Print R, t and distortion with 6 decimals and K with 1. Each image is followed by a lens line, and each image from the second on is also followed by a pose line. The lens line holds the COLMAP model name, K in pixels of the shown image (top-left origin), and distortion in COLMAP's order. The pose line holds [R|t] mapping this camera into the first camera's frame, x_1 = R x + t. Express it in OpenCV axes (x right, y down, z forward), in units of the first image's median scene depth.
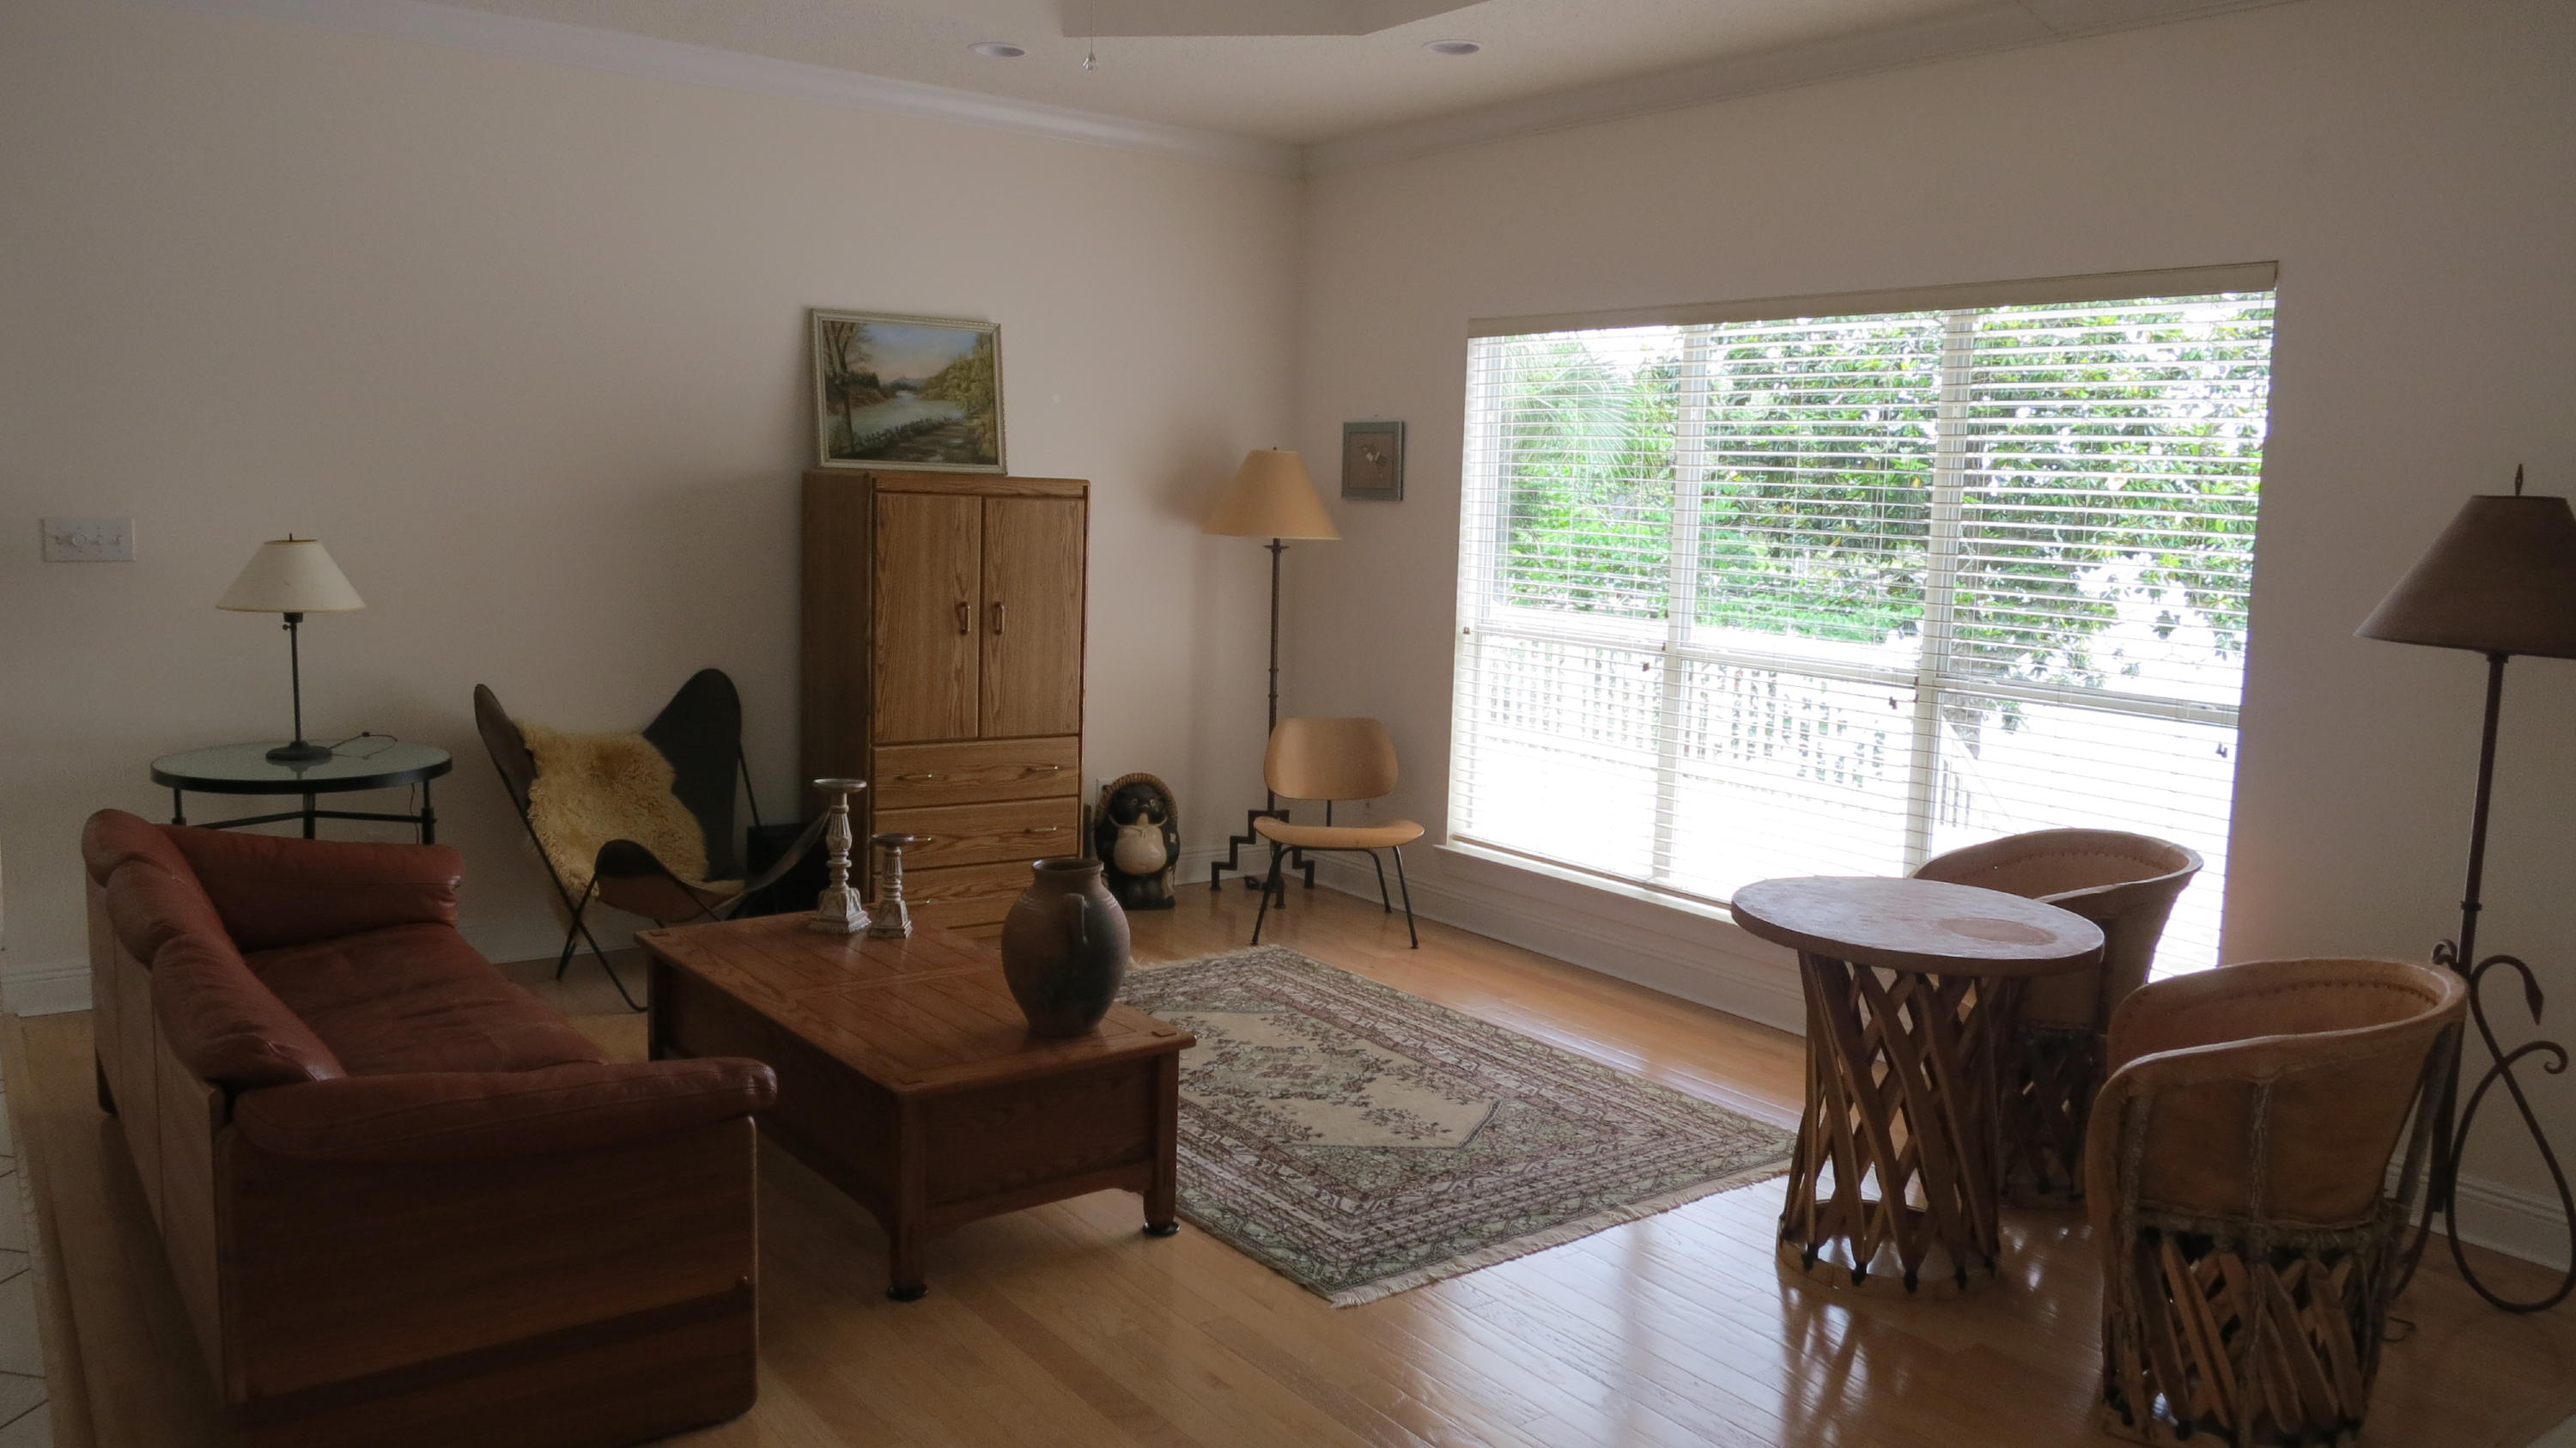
lens RADIAL K [[1963.2, 0, 1281.0], [0, 1963.2, 731.2], [0, 0, 1]] dist [0.005697, 0.001826]
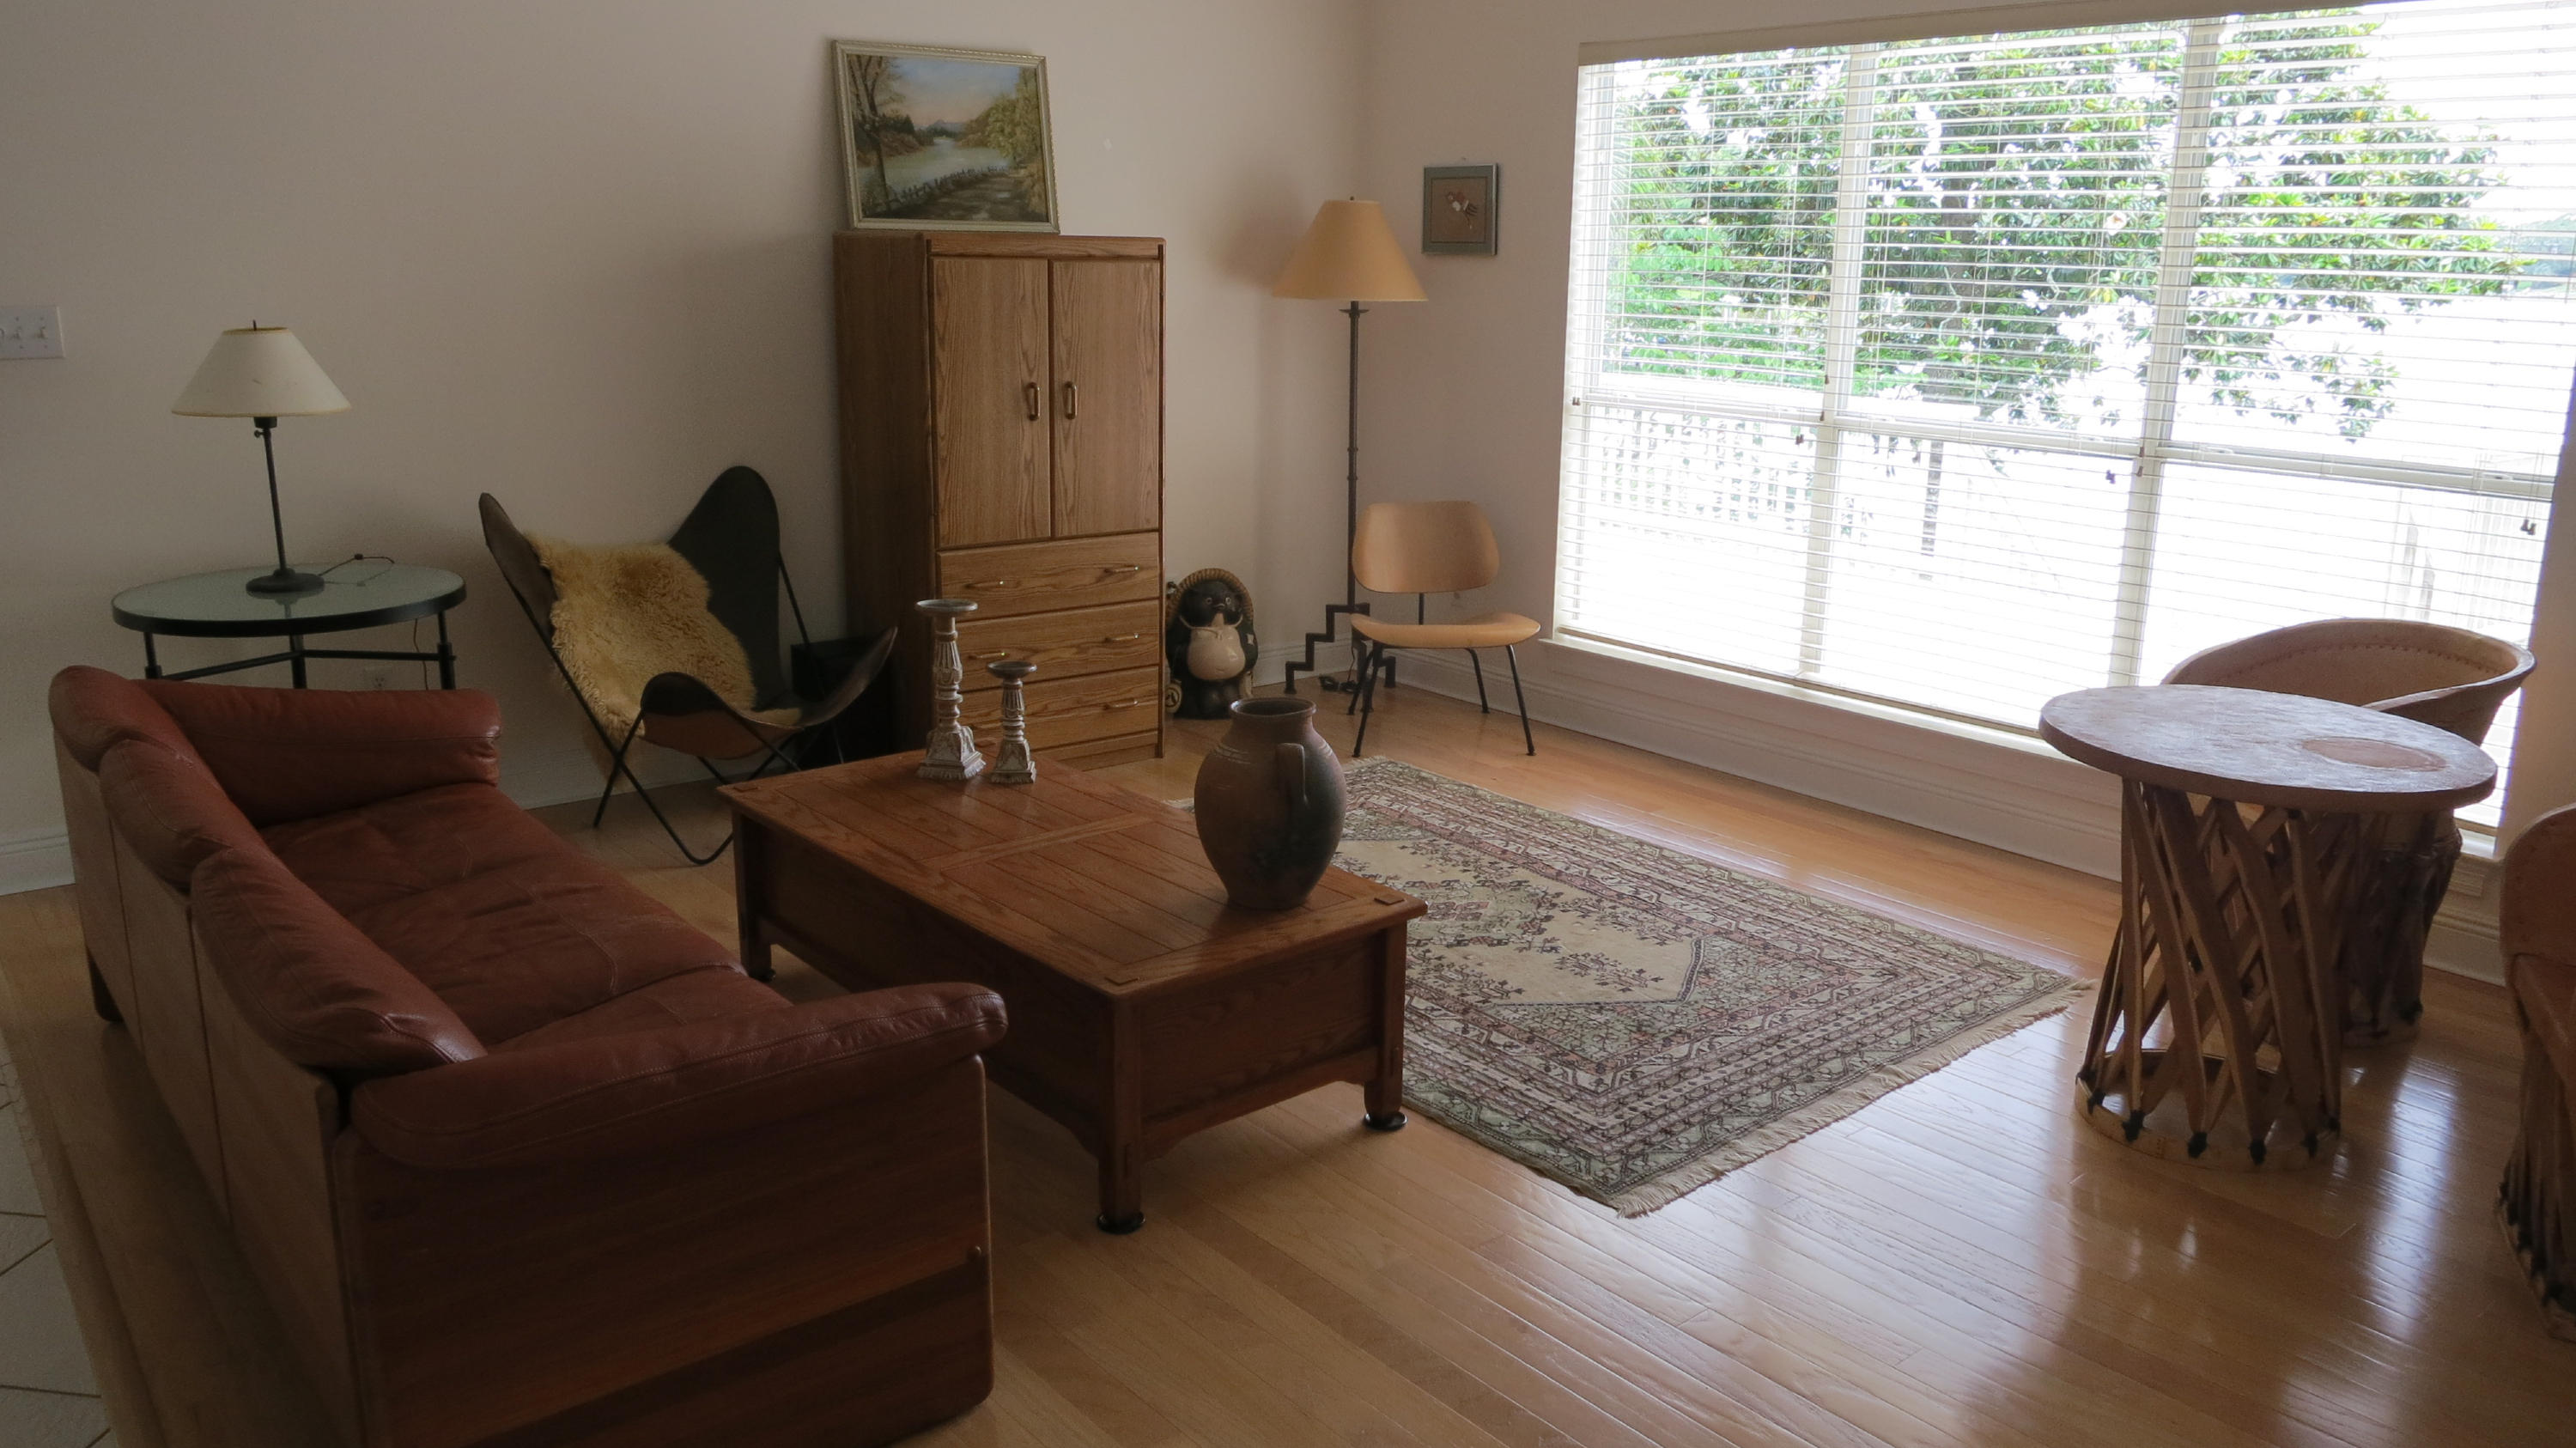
lens RADIAL K [[1930.3, 0, 1287.8], [0, 1930.3, 719.1], [0, 0, 1]] dist [-0.003004, -0.000053]
pose [[0.998181, -0.030950, 0.051739, -0.107527], [0.024669, 0.992717, 0.117916, -0.017447], [-0.055011, -0.116425, 0.991675, 0.137448]]
